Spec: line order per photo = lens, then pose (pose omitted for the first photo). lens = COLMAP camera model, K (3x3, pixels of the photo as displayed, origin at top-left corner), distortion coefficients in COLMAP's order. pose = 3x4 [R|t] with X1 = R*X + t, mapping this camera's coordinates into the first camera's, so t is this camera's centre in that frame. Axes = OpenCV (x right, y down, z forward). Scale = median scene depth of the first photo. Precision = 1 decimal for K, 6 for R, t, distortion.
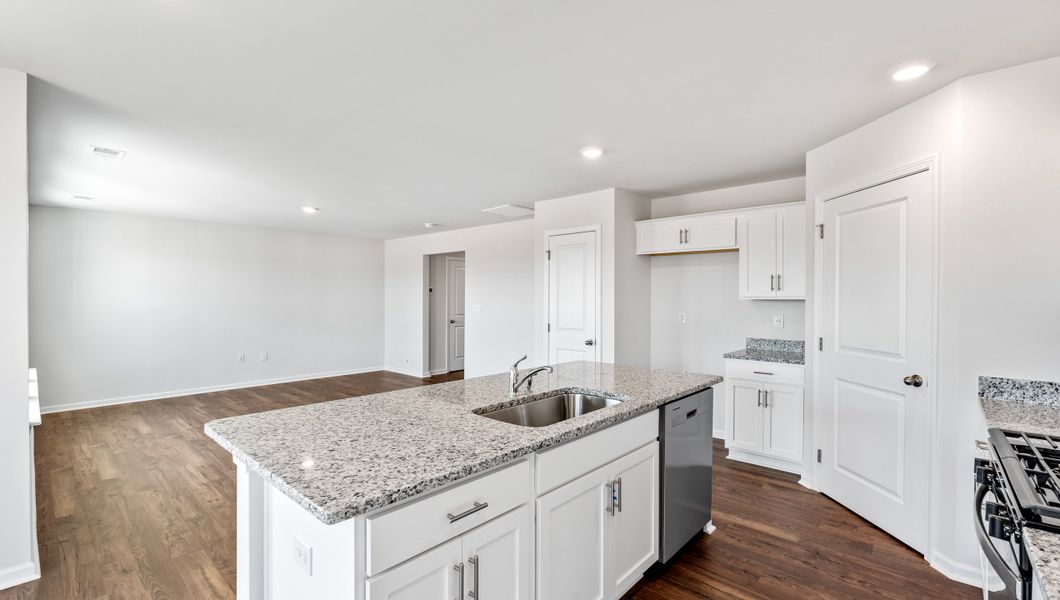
lens RADIAL K [[460.1, 0, 530.0], [0, 460.1, 300.0], [0, 0, 1]] dist [-0.006320, 0.000124]
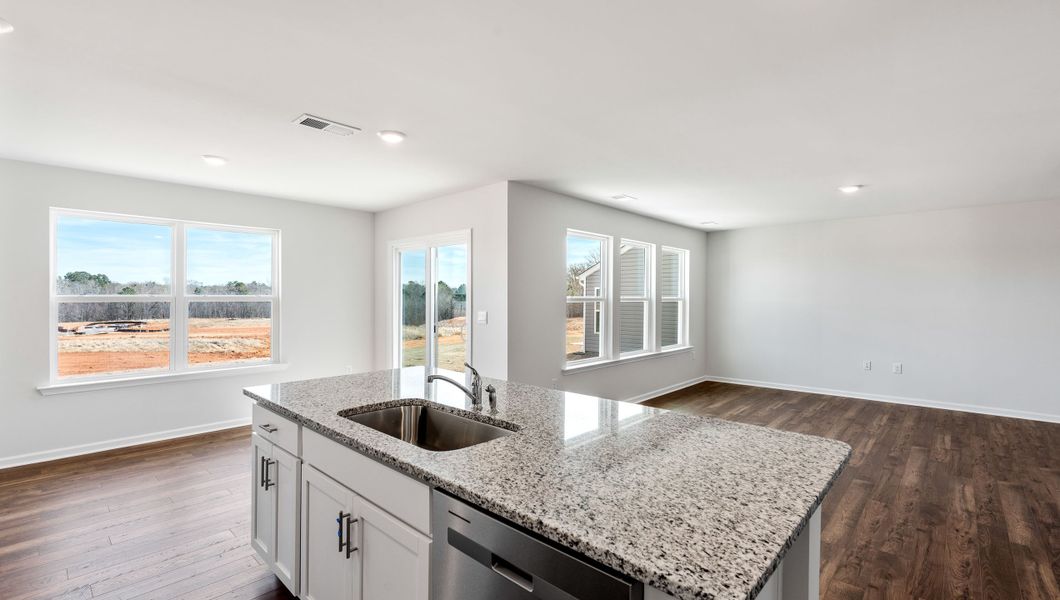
lens RADIAL K [[460.1, 0, 530.0], [0, 460.1, 300.0], [0, 0, 1]] dist [-0.006320, 0.000124]
pose [[-0.012983, 0.003986, -0.999908, 0.520864], [-0.008275, 0.999957, 0.004094, 0.000697], [0.999881, 0.008327, -0.012950, 0.695797]]
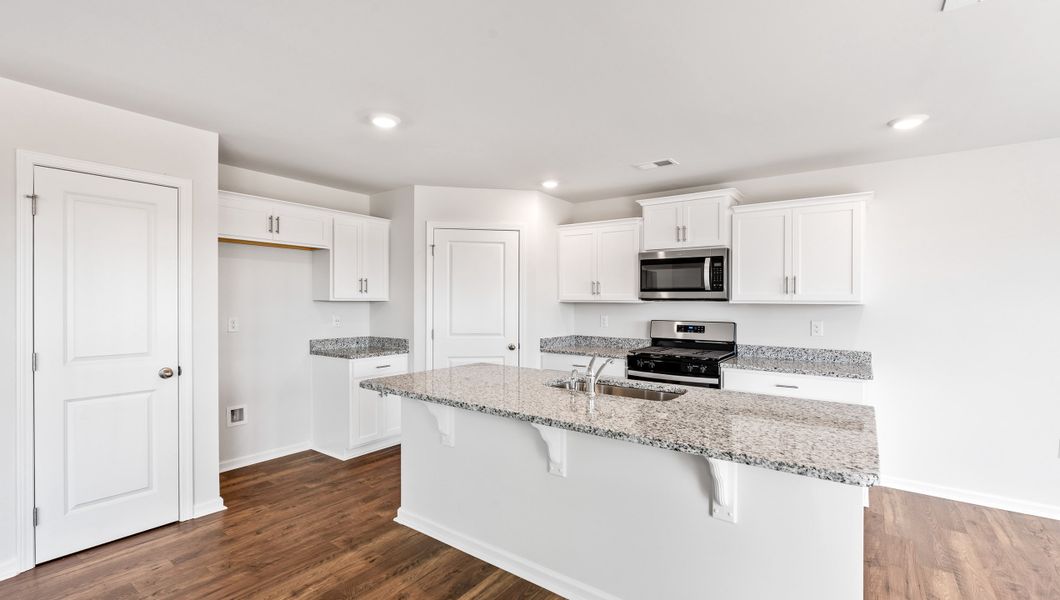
lens RADIAL K [[460.1, 0, 530.0], [0, 460.1, 300.0], [0, 0, 1]] dist [-0.006320, 0.000124]
pose [[-0.106076, -0.000190, 0.994358, -0.658181], [-0.002389, 0.999997, -0.000064, -0.004064], [-0.994355, -0.002382, -0.106076, 0.777736]]
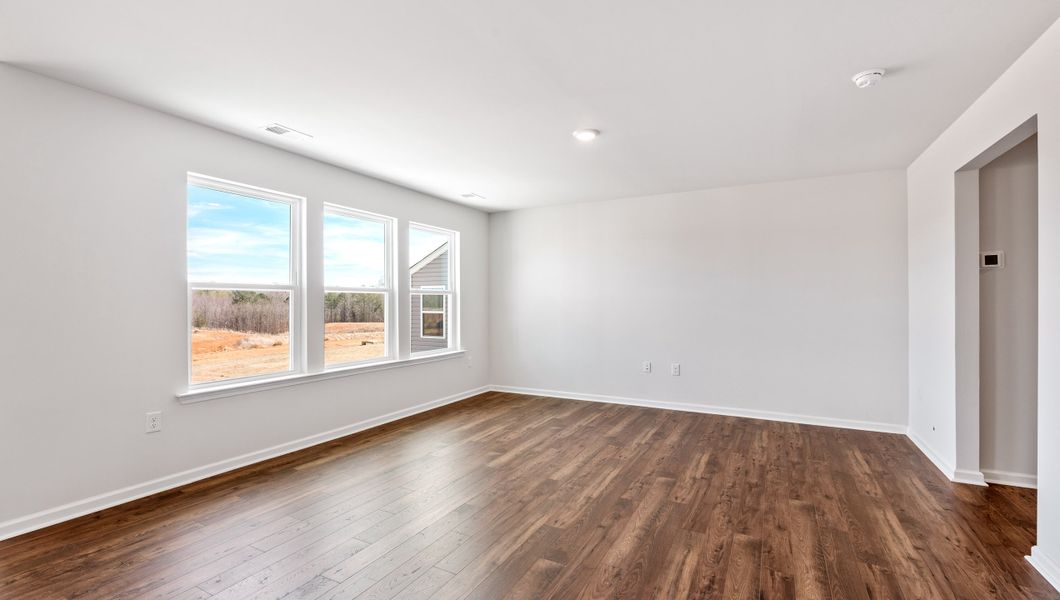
lens RADIAL K [[460.1, 0, 530.0], [0, 460.1, 300.0], [0, 0, 1]] dist [-0.006320, 0.000124]
pose [[0.246103, -0.003786, -0.969236, 0.132698], [-0.004871, 0.999975, -0.005143, 0.036152], [0.969231, 0.005987, 0.246078, 1.208224]]
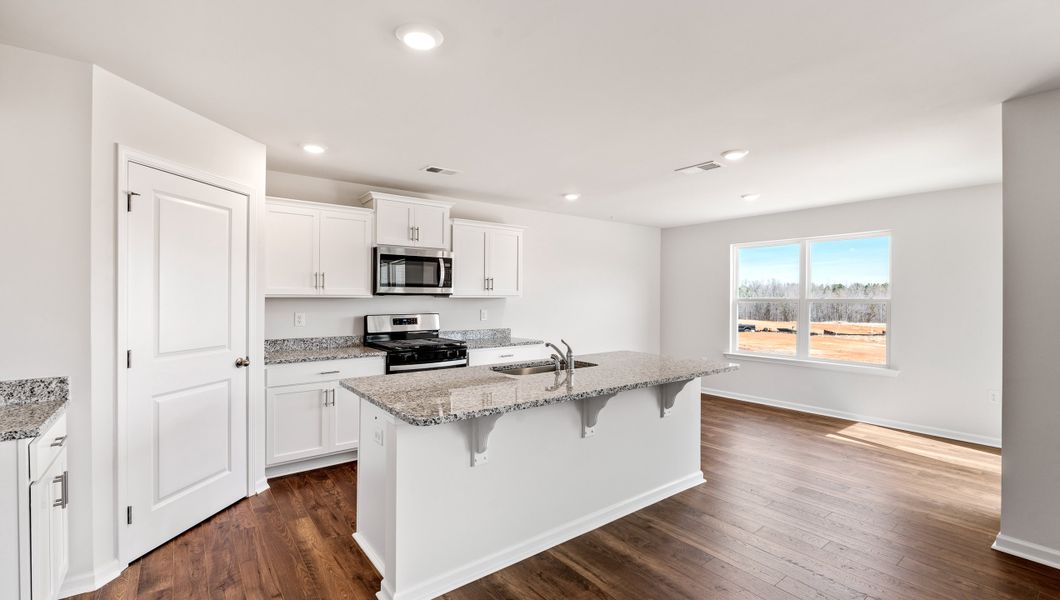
lens RADIAL K [[455.7, 0, 531.8], [0, 455.7, 297.4], [0, 0, 1]] dist [-0.015902, -0.000146]
pose [[-0.983994, -0.003782, 0.178161, -0.099993], [-0.003109, 0.999987, 0.004055, -0.003985], [-0.178174, 0.003436, -0.983993, 1.424660]]
